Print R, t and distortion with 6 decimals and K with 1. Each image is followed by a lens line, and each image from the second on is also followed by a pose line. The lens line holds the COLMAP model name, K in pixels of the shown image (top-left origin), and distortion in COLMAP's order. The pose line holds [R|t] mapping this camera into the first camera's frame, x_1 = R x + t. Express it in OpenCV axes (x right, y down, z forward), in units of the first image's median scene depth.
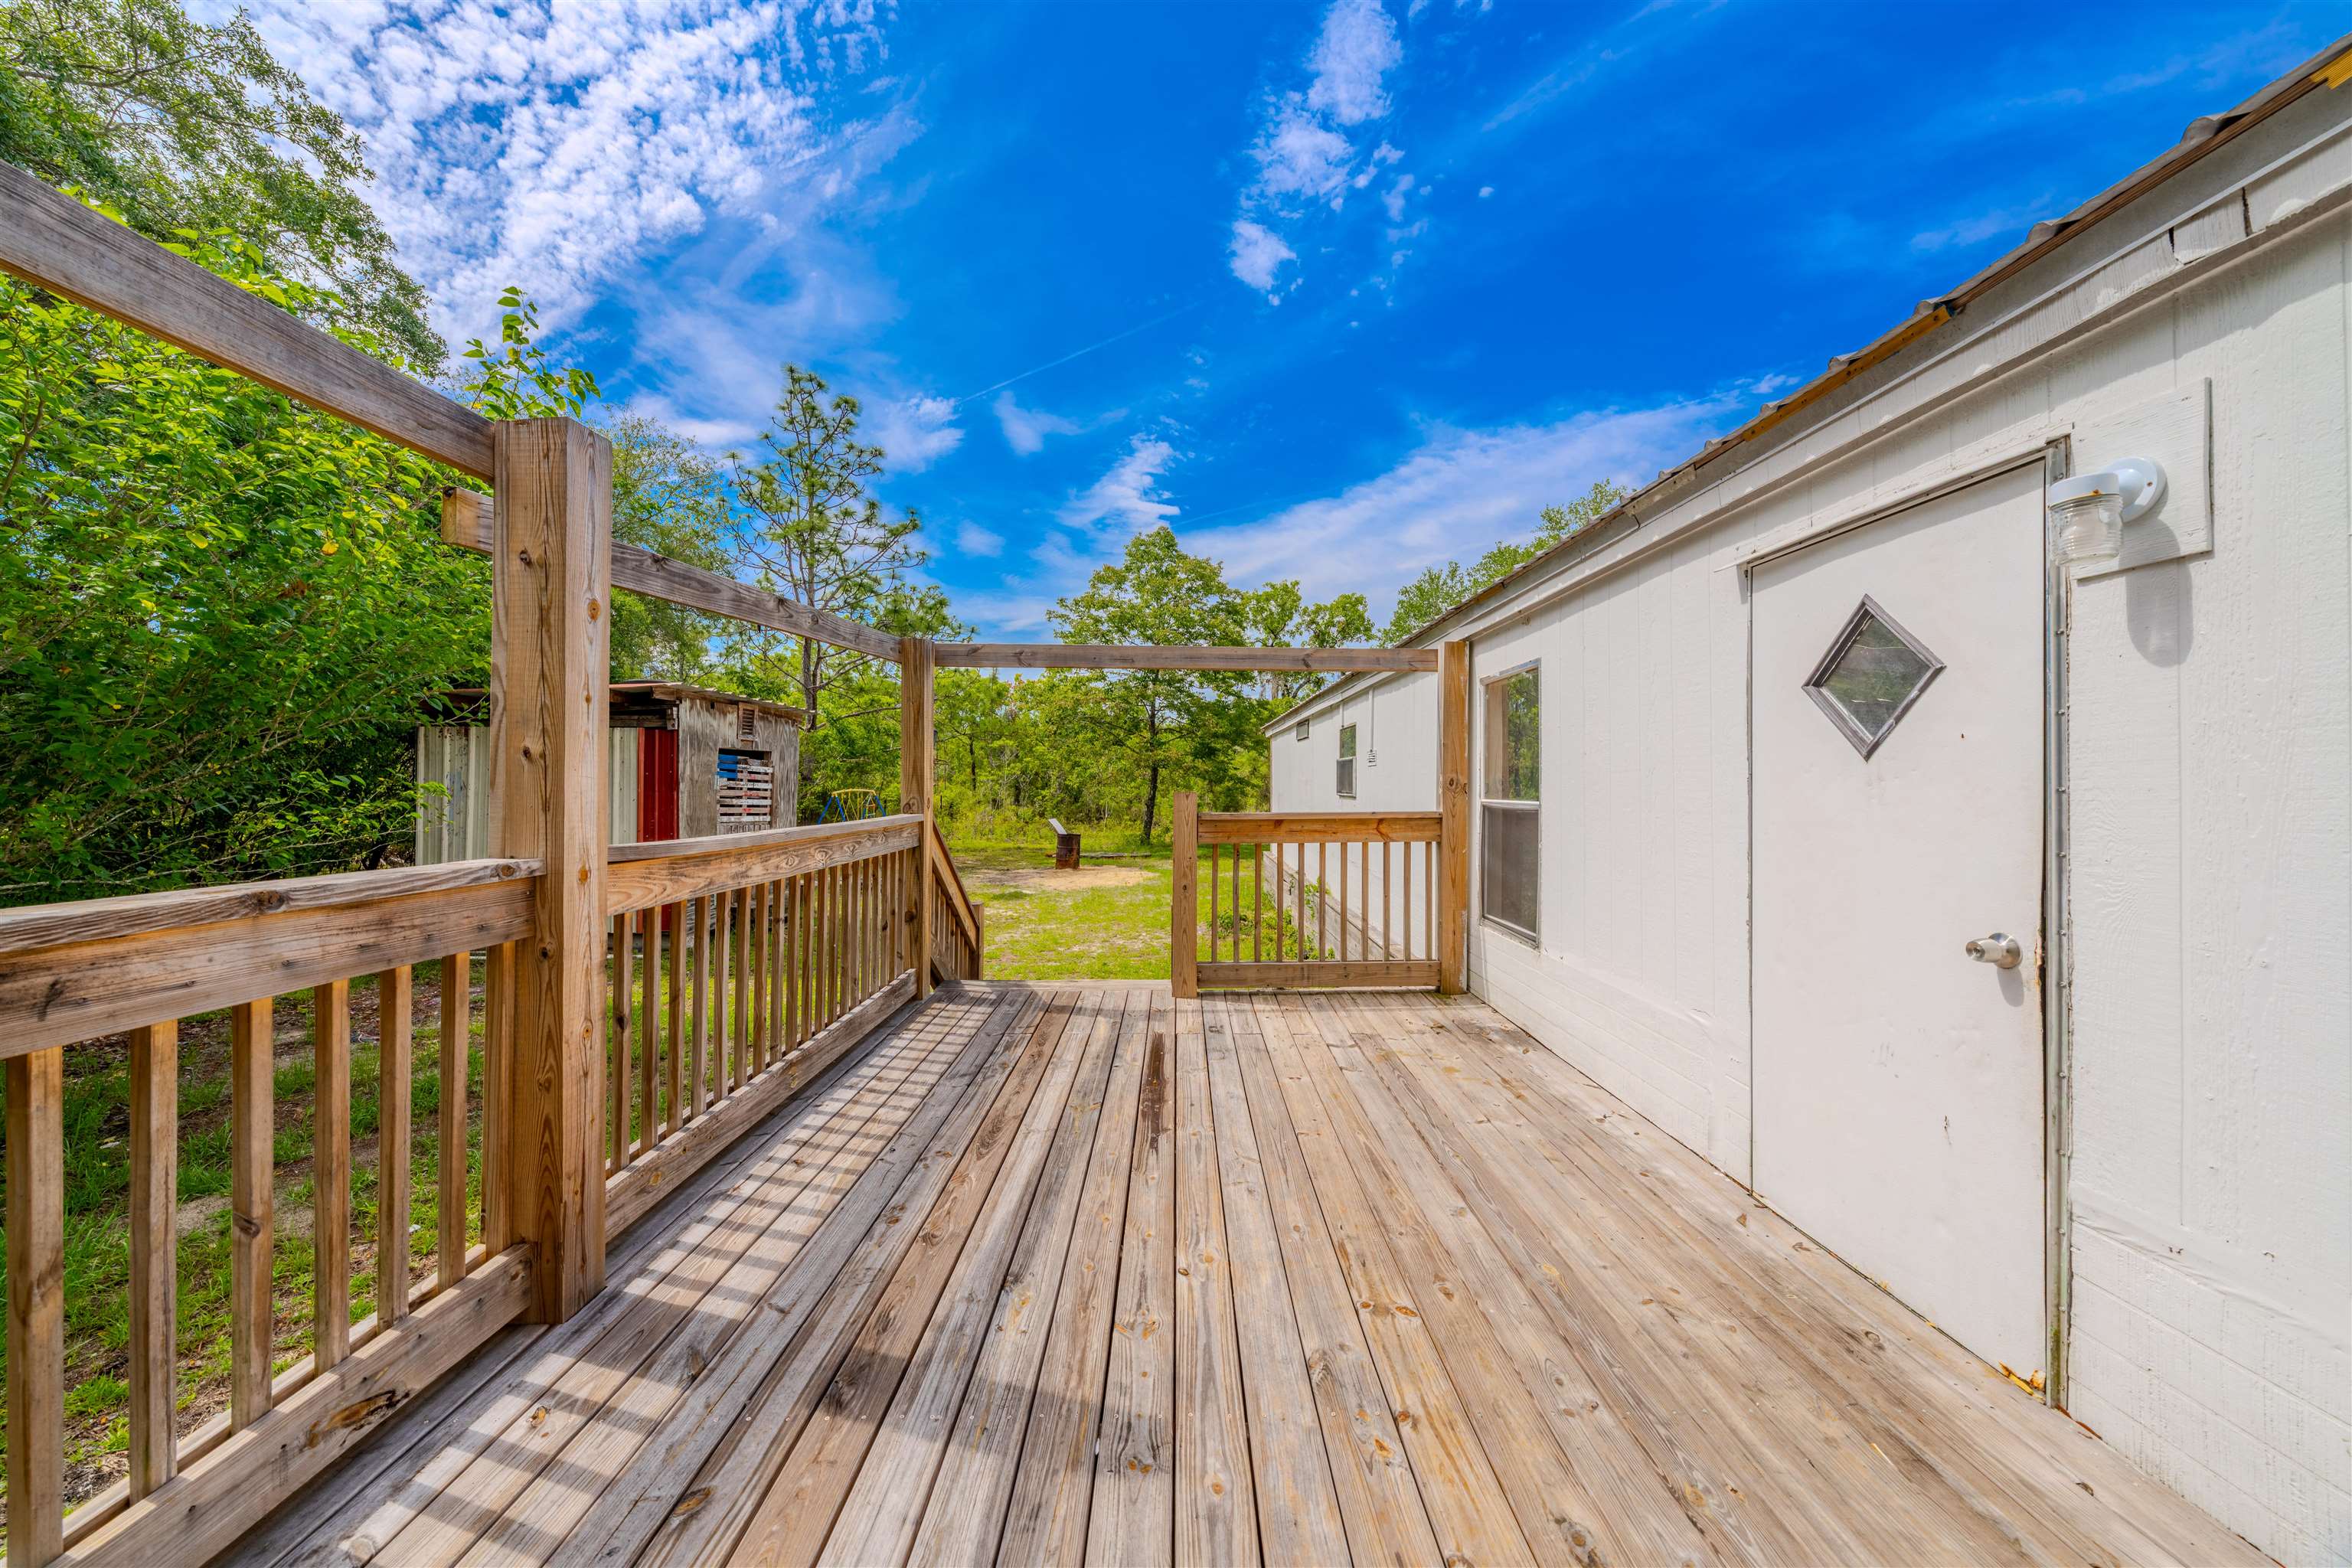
lens RADIAL K [[800.2, 0, 1177.2], [0, 800.2, 781.8], [0, 0, 1]] dist [0.000103, 0.000015]
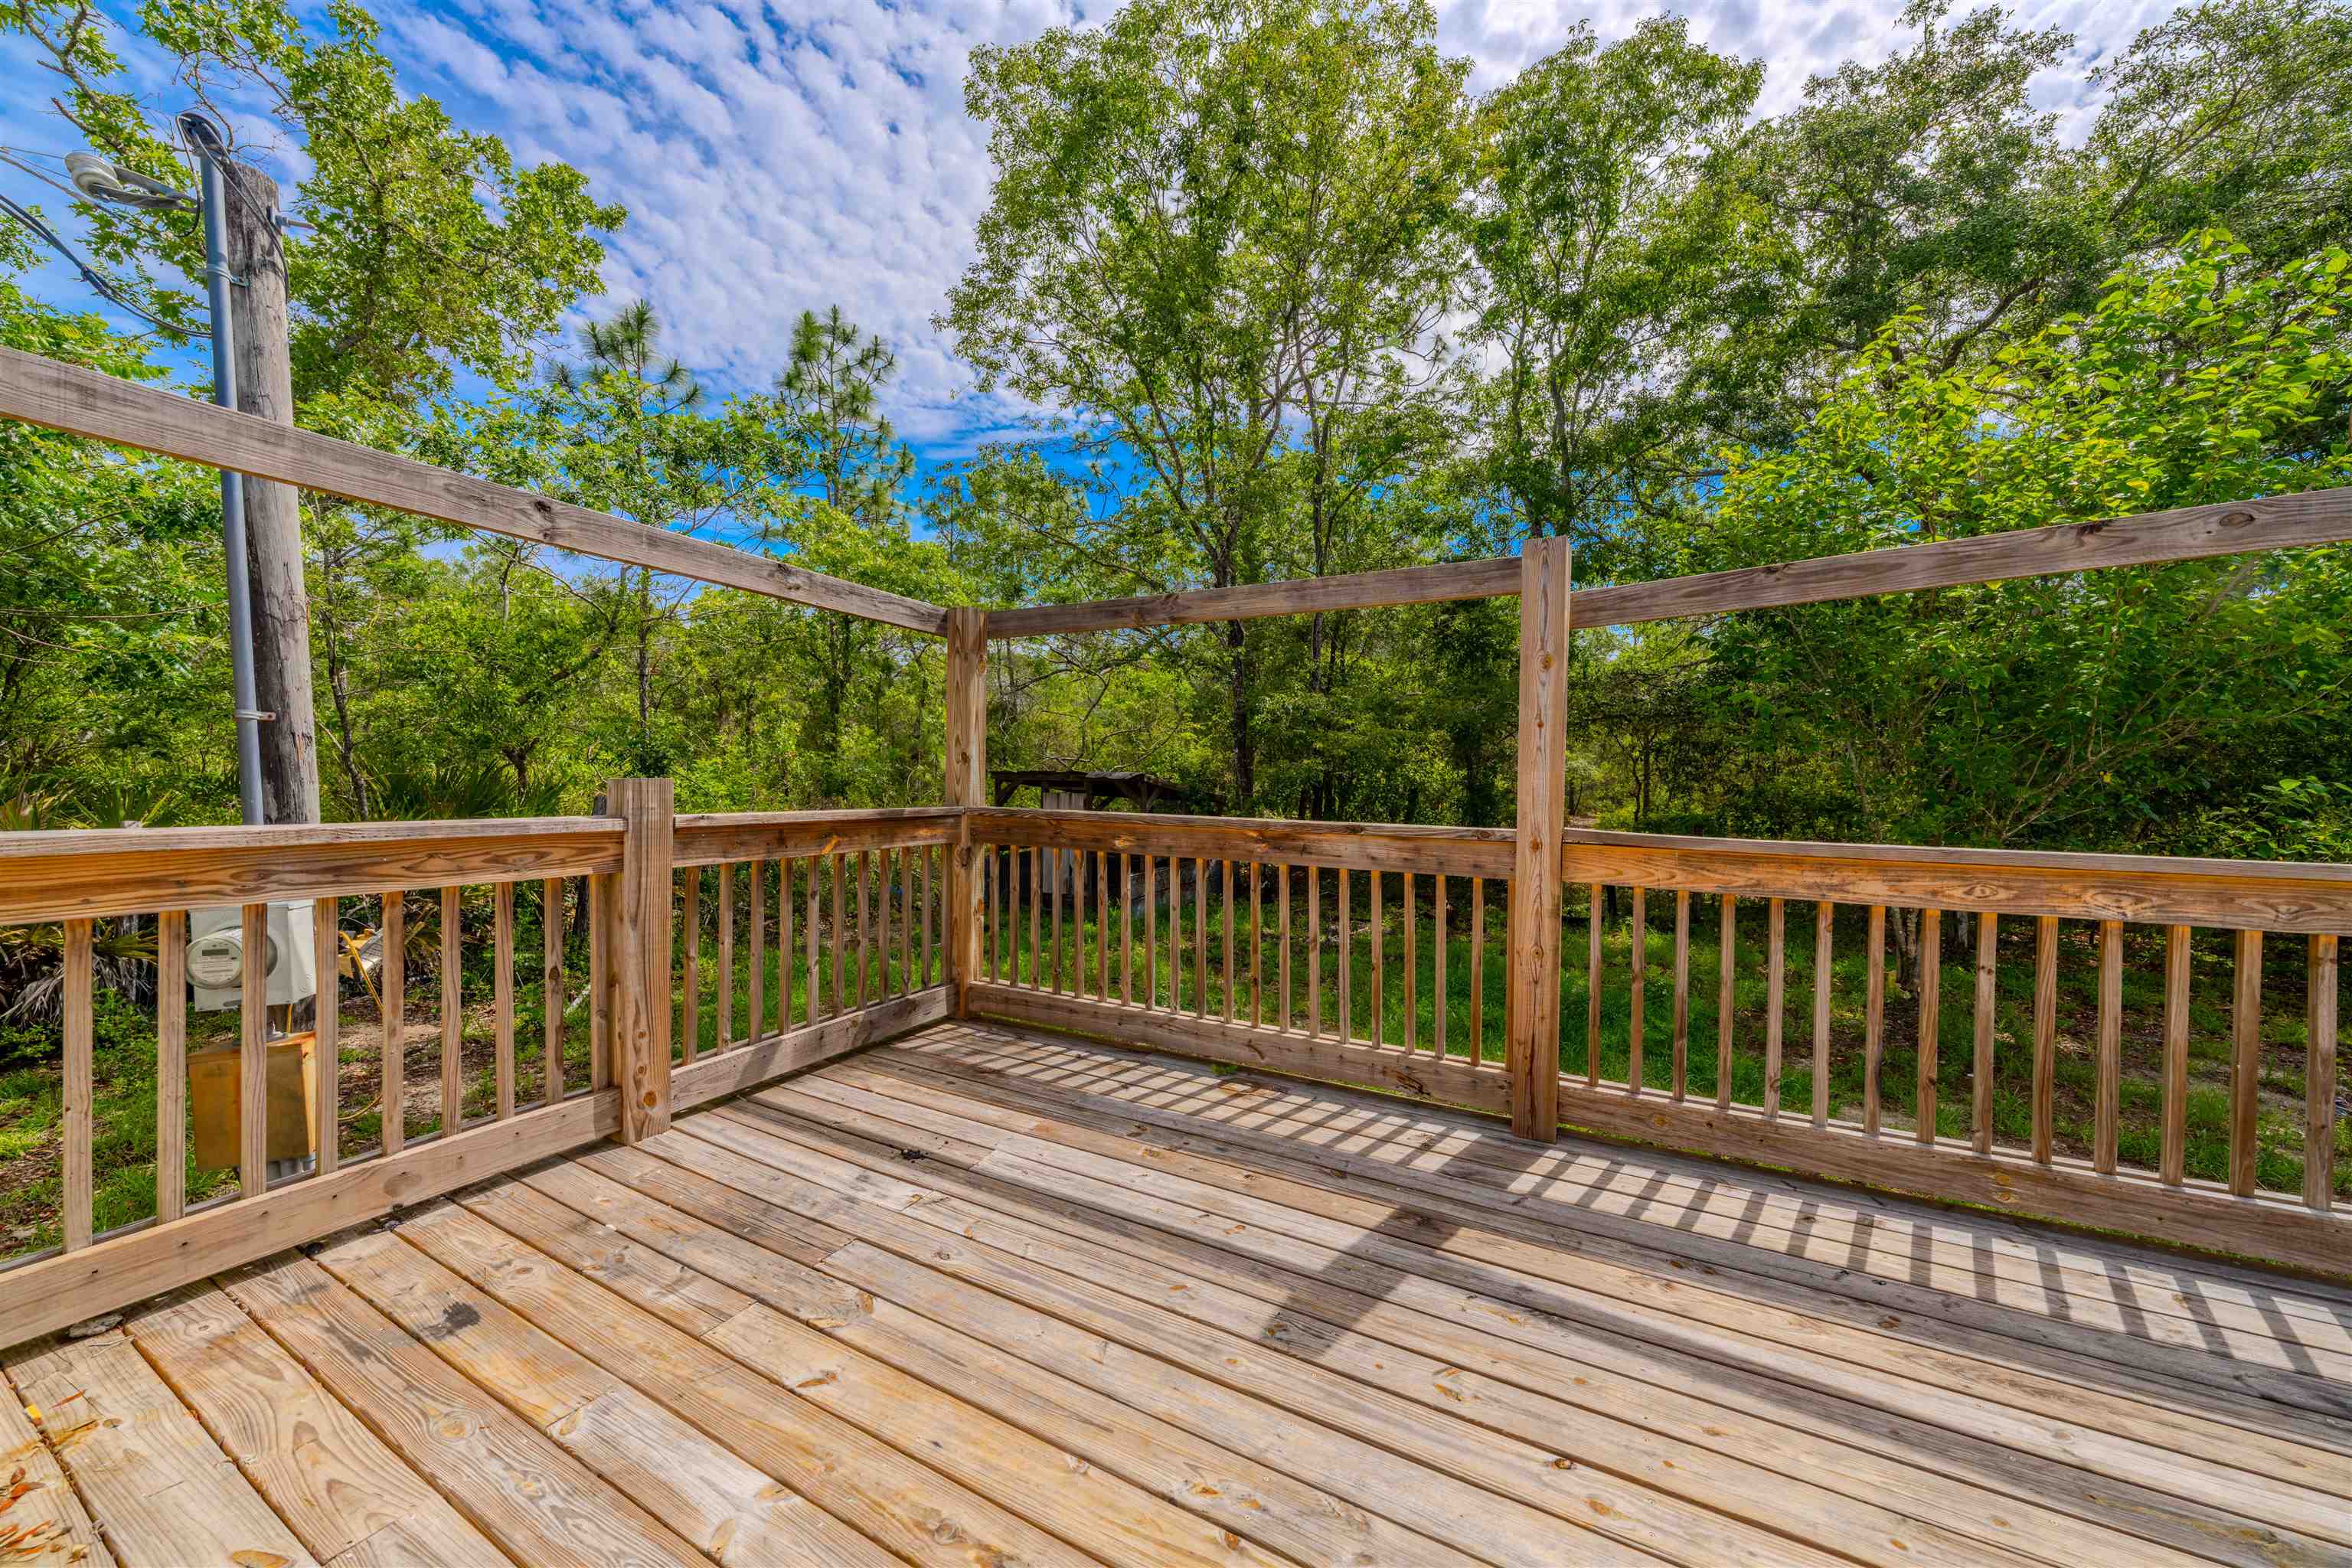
lens RADIAL K [[800.2, 0, 1177.2], [0, 800.2, 781.8], [0, 0, 1]] dist [0.000103, 0.000015]
pose [[-0.461458, -0.003879, -0.887154, 0.575638], [-0.009352, 0.999956, 0.000493, 0.003692], [0.887113, 0.008525, -0.461474, 0.731921]]
